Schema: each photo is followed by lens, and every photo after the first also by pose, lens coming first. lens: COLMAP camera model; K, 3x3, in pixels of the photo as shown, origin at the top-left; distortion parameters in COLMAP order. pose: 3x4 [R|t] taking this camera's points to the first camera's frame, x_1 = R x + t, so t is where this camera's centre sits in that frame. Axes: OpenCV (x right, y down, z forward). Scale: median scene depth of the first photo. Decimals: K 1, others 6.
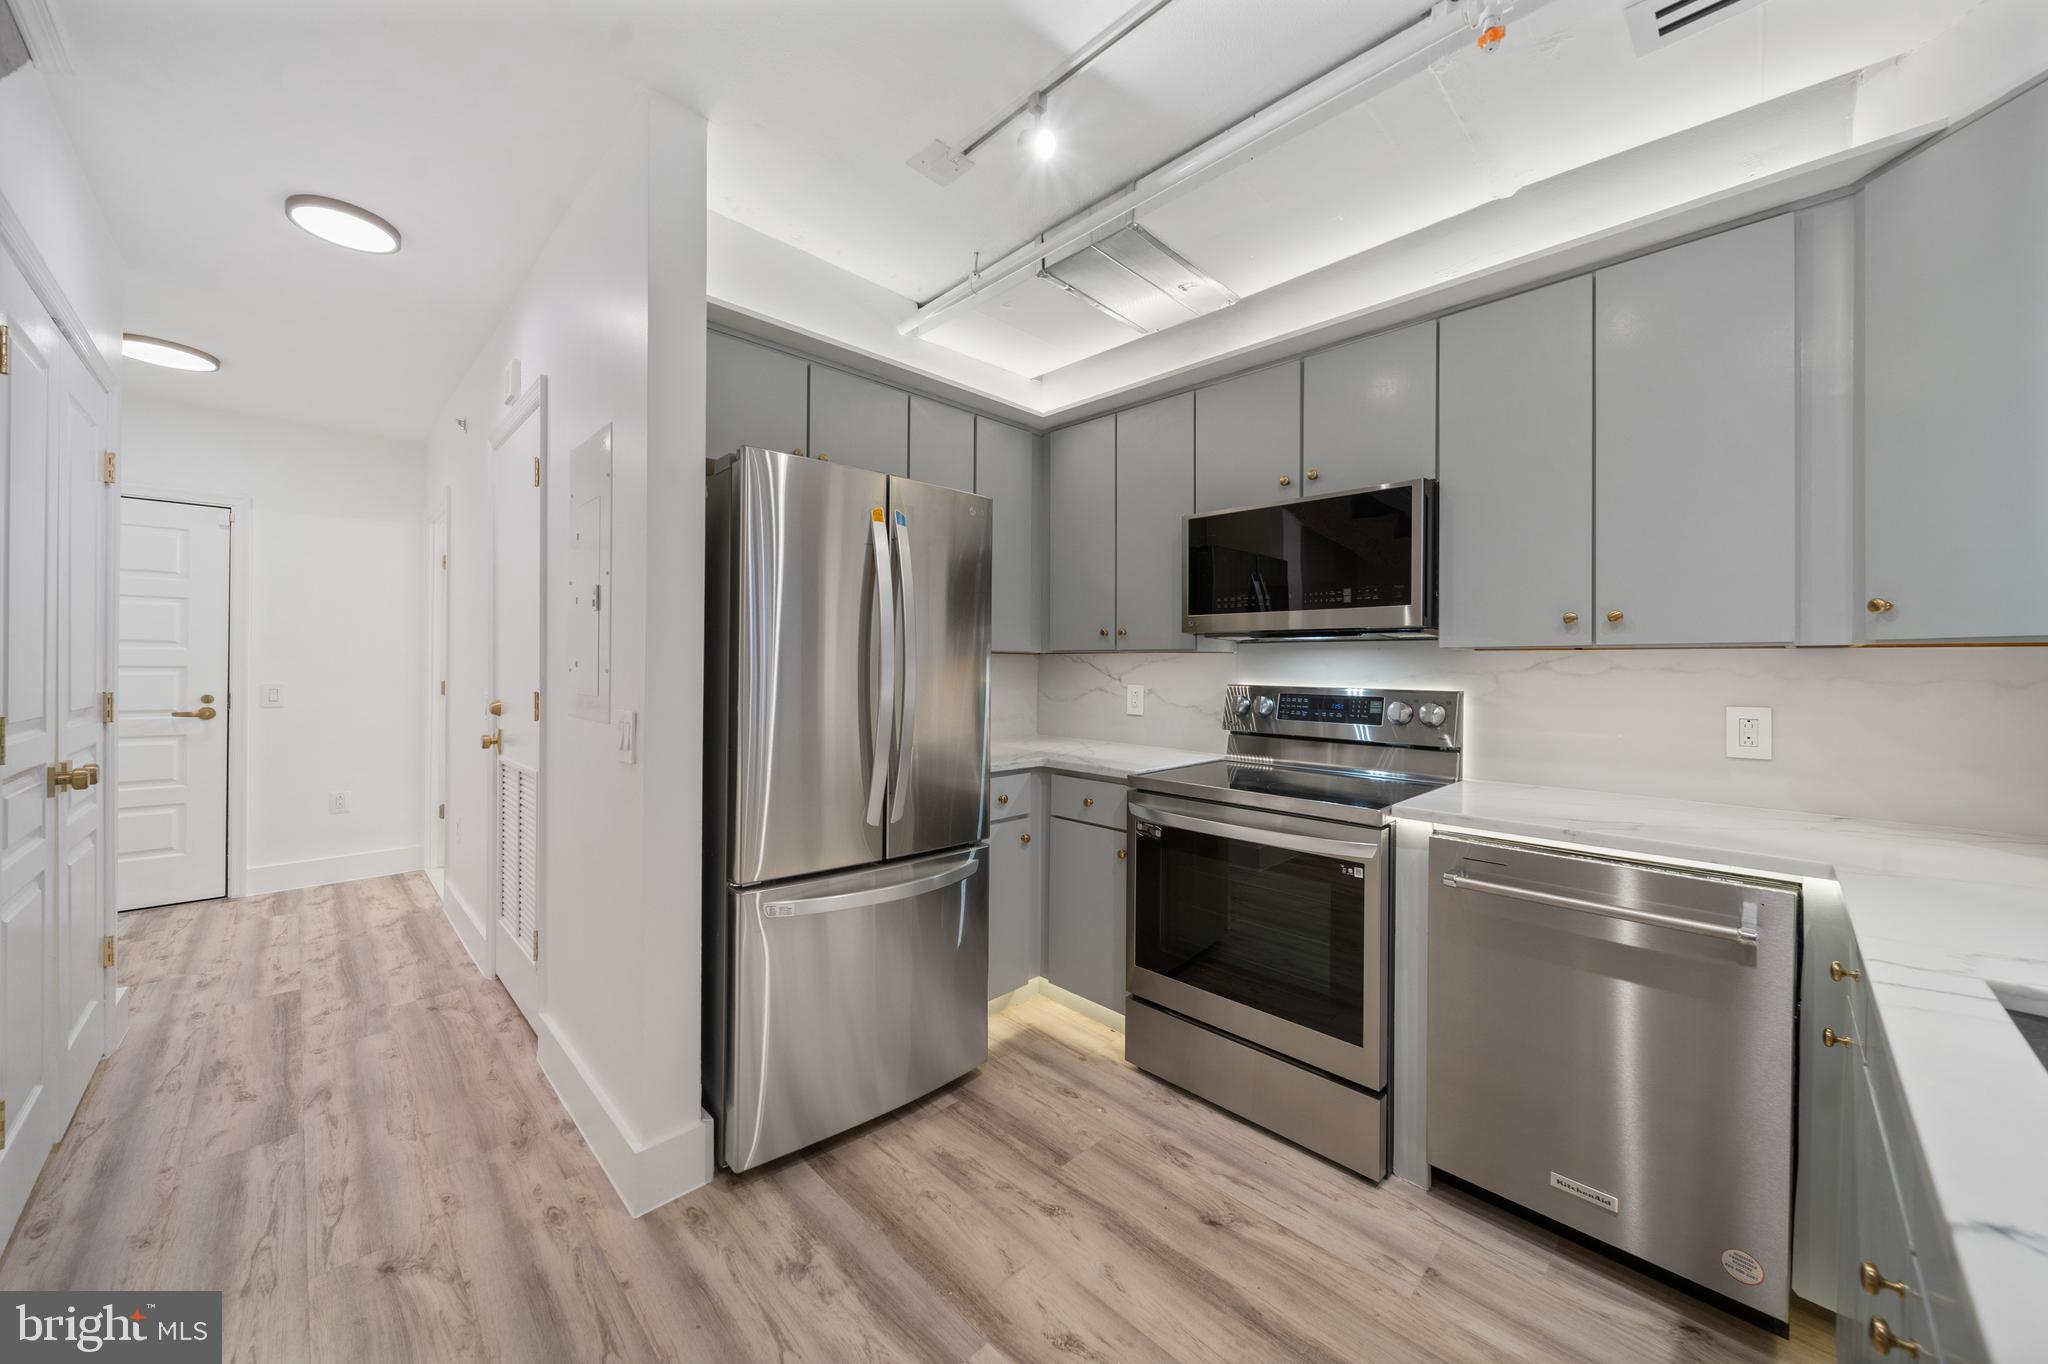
lens RADIAL K [[736.9, 0, 1044.0], [0, 736.9, 665.3], [0, 0, 1]] dist [-0.001715, -0.000736]
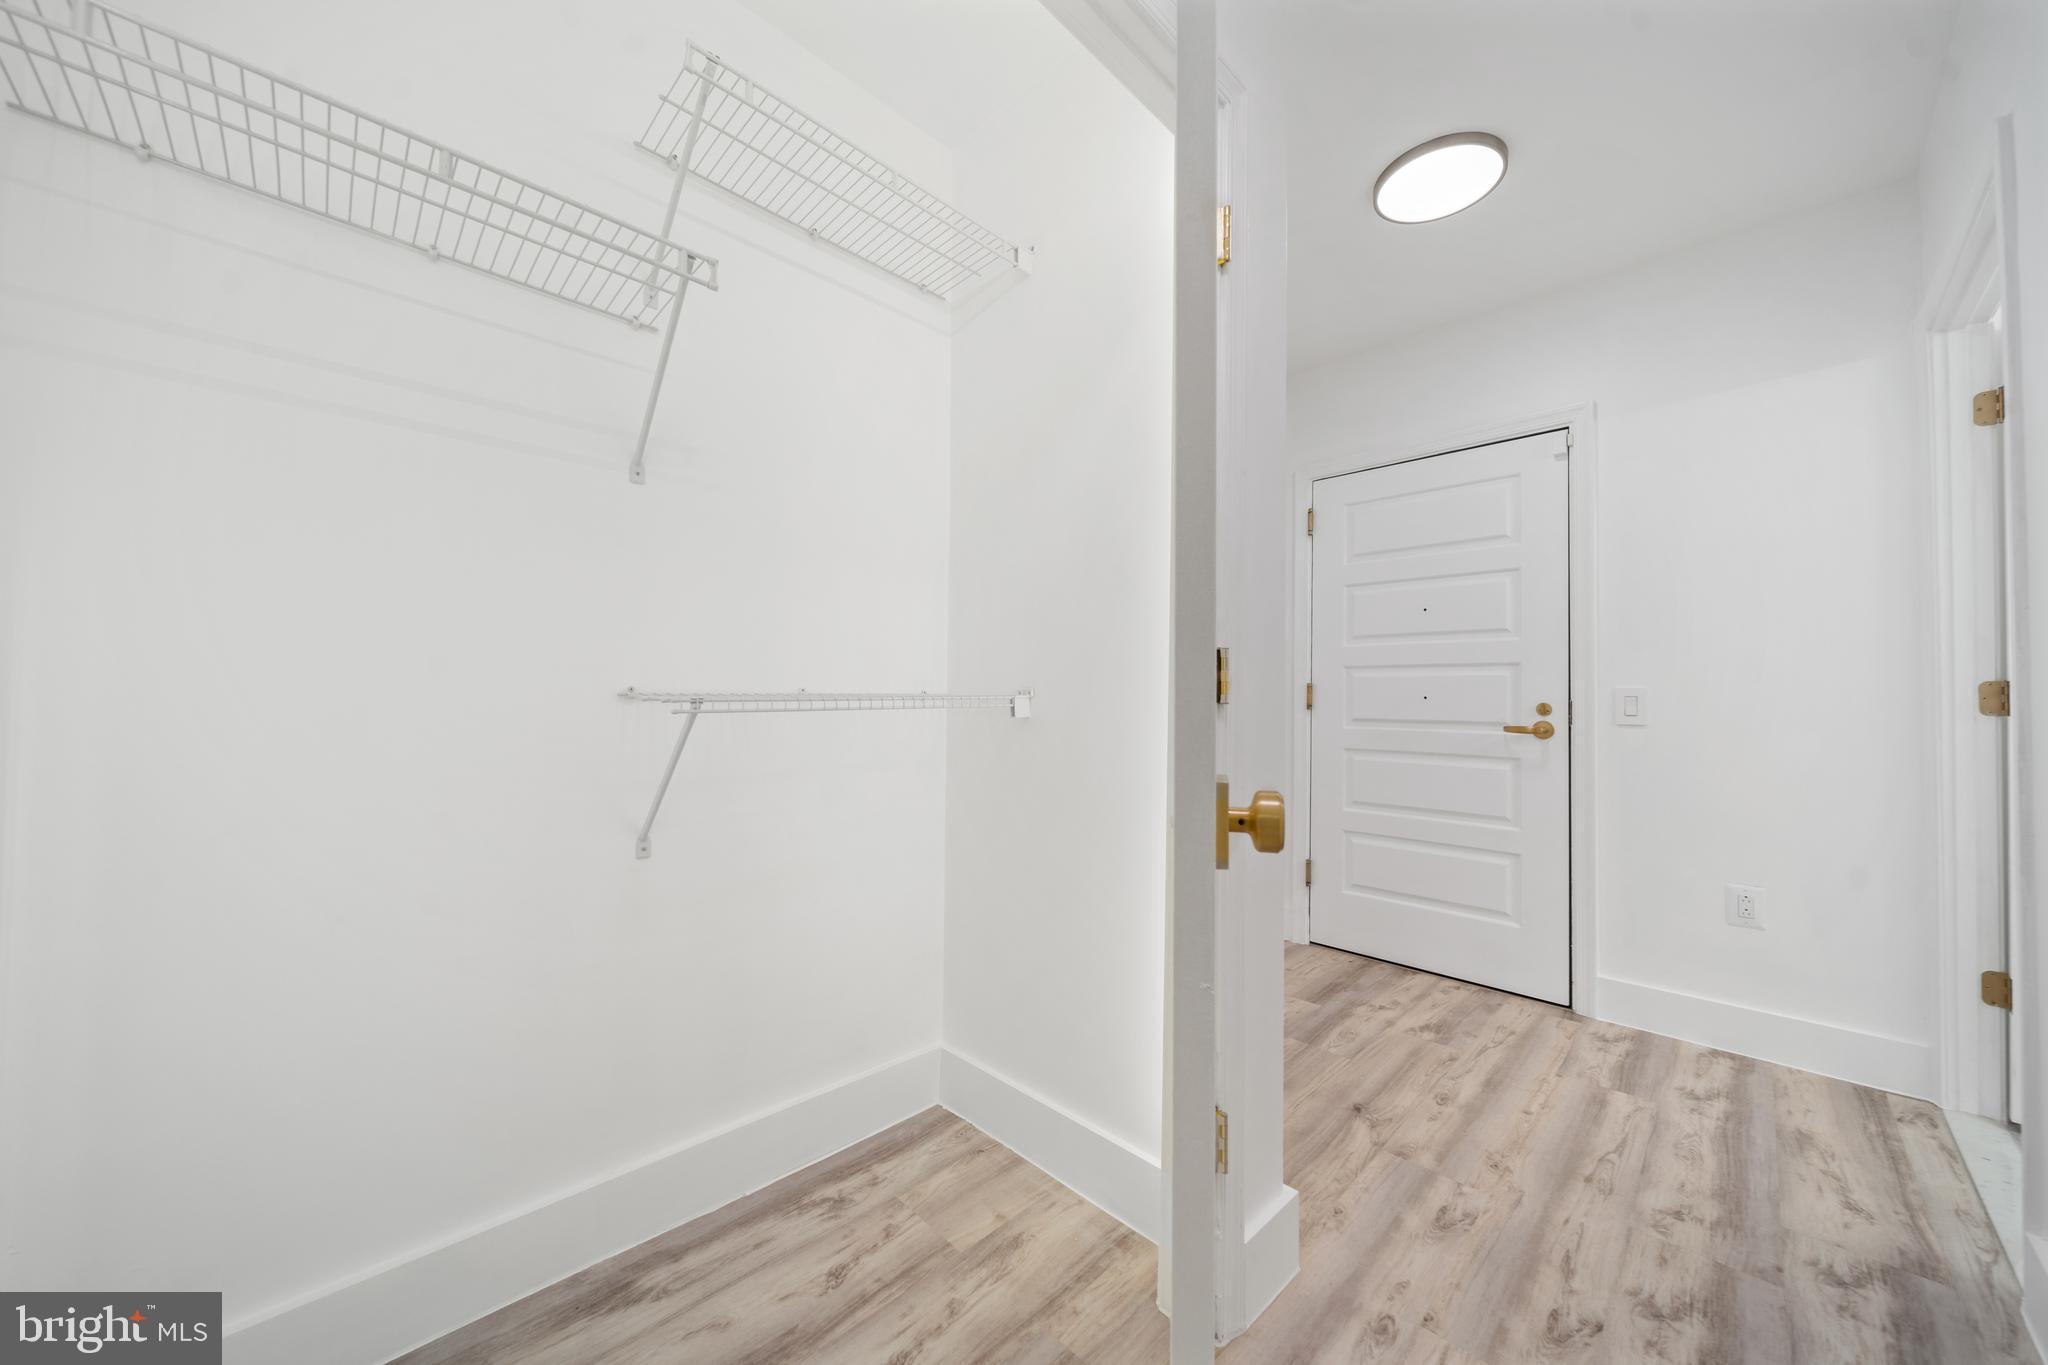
lens RADIAL K [[736.9, 0, 989.8], [0, 736.9, 675.0], [0, 0, 1]] dist [-0.001715, -0.000736]
pose [[-0.025771, -0.033756, -0.999098, -0.700497], [-0.013979, 0.999344, -0.033404, 0.071674], [0.999570, 0.013106, -0.026226, 0.805344]]
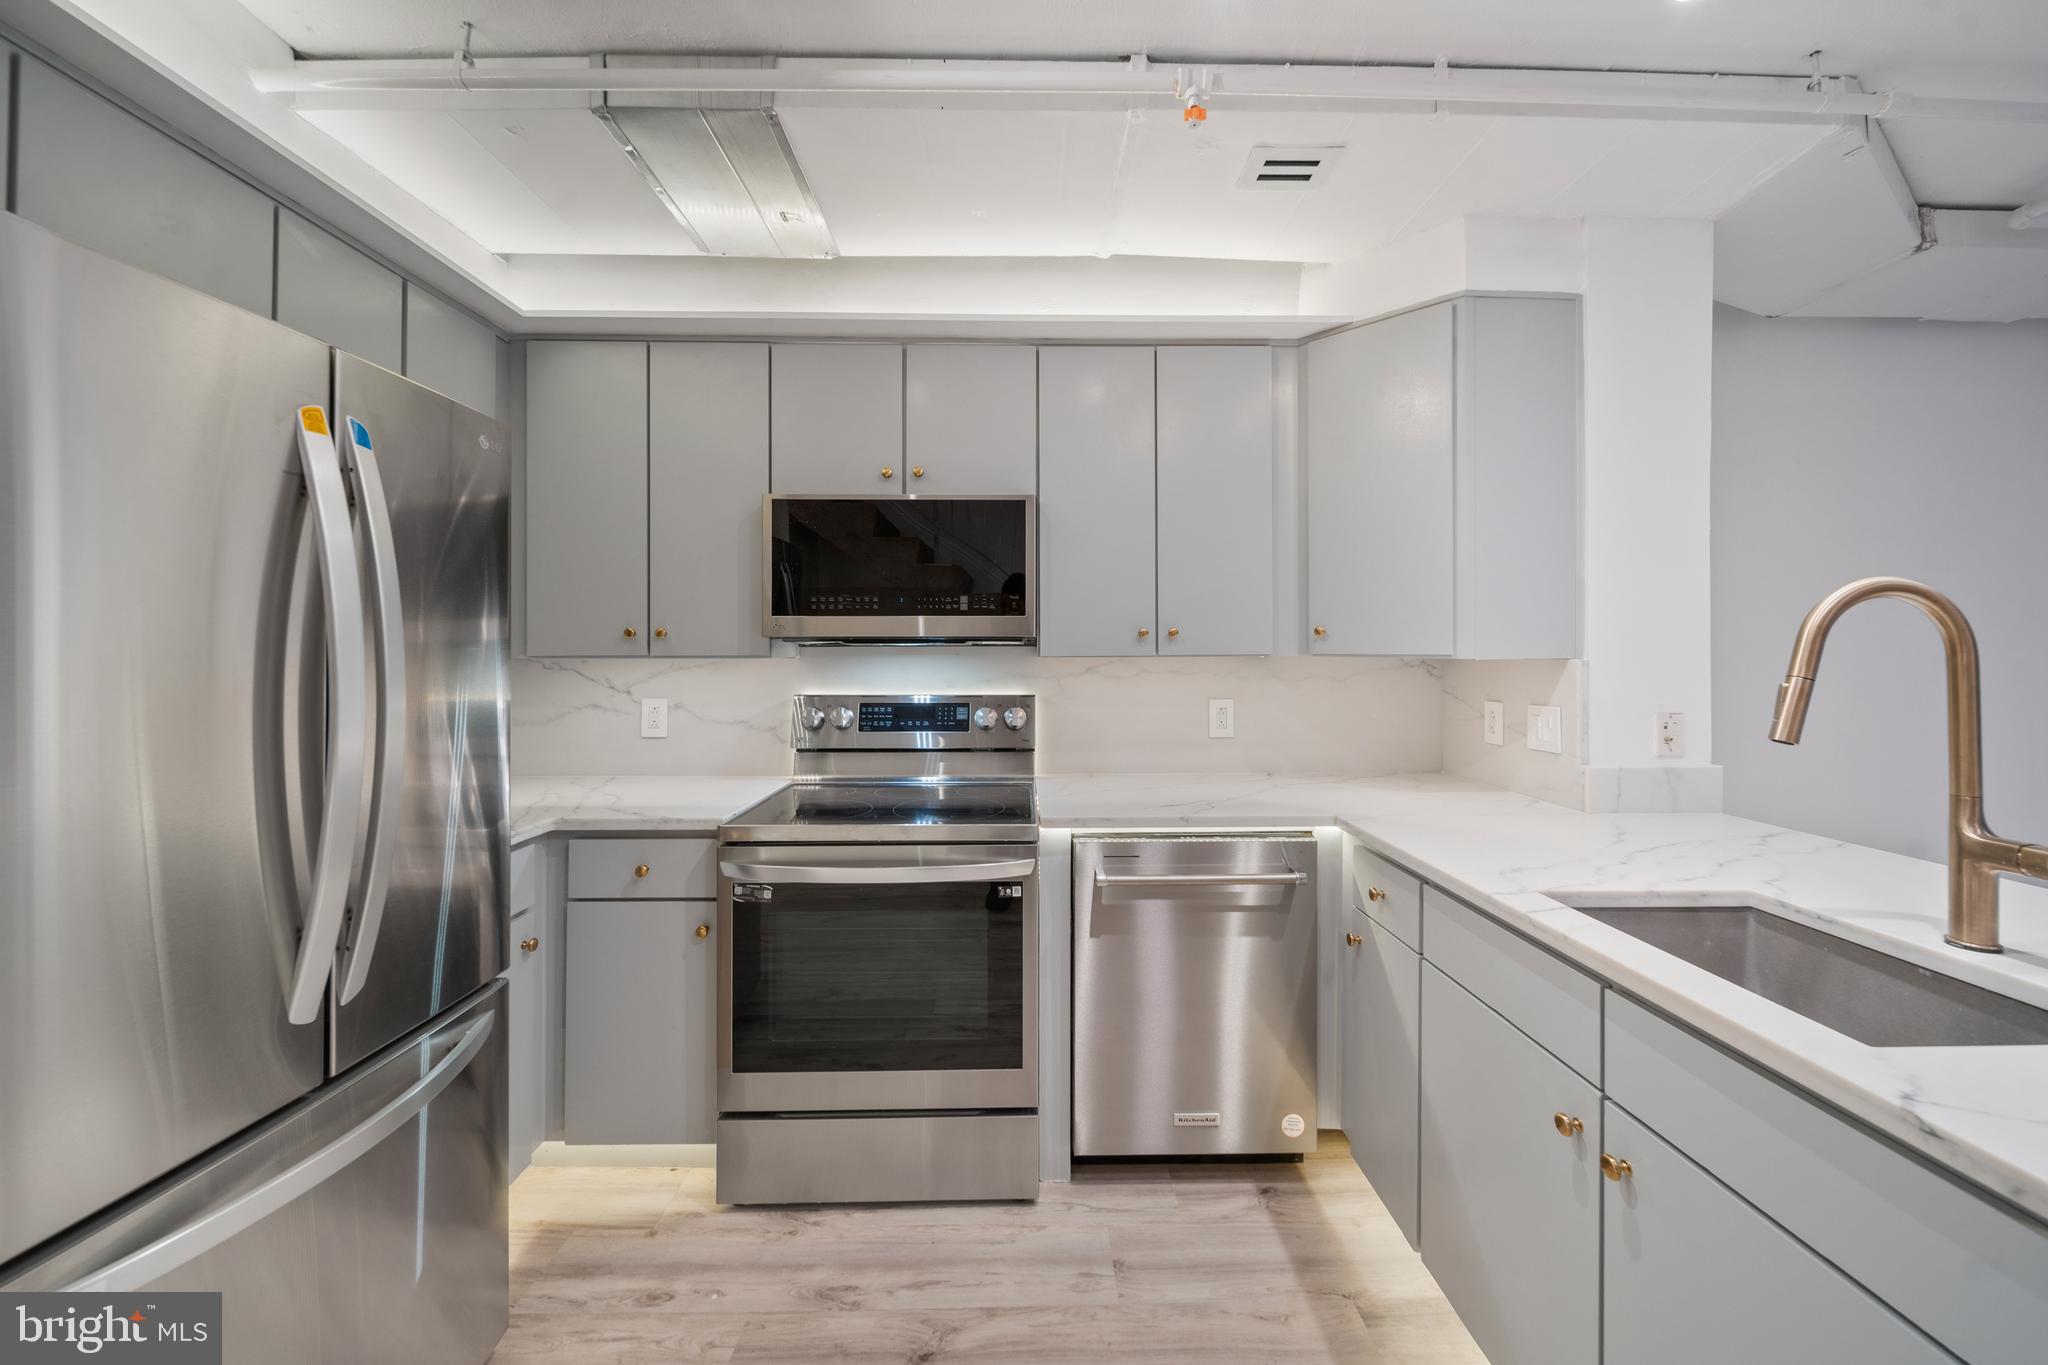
lens RADIAL K [[736.9, 0, 1028.7], [0, 736.9, 642.5], [0, 0, 1]] dist [-0.001715, -0.000736]
pose [[0.699586, -0.001847, 0.714546, -0.205095], [0.007326, 0.999963, -0.004589, -0.034777], [-0.714511, 0.008445, 0.699573, 0.238248]]
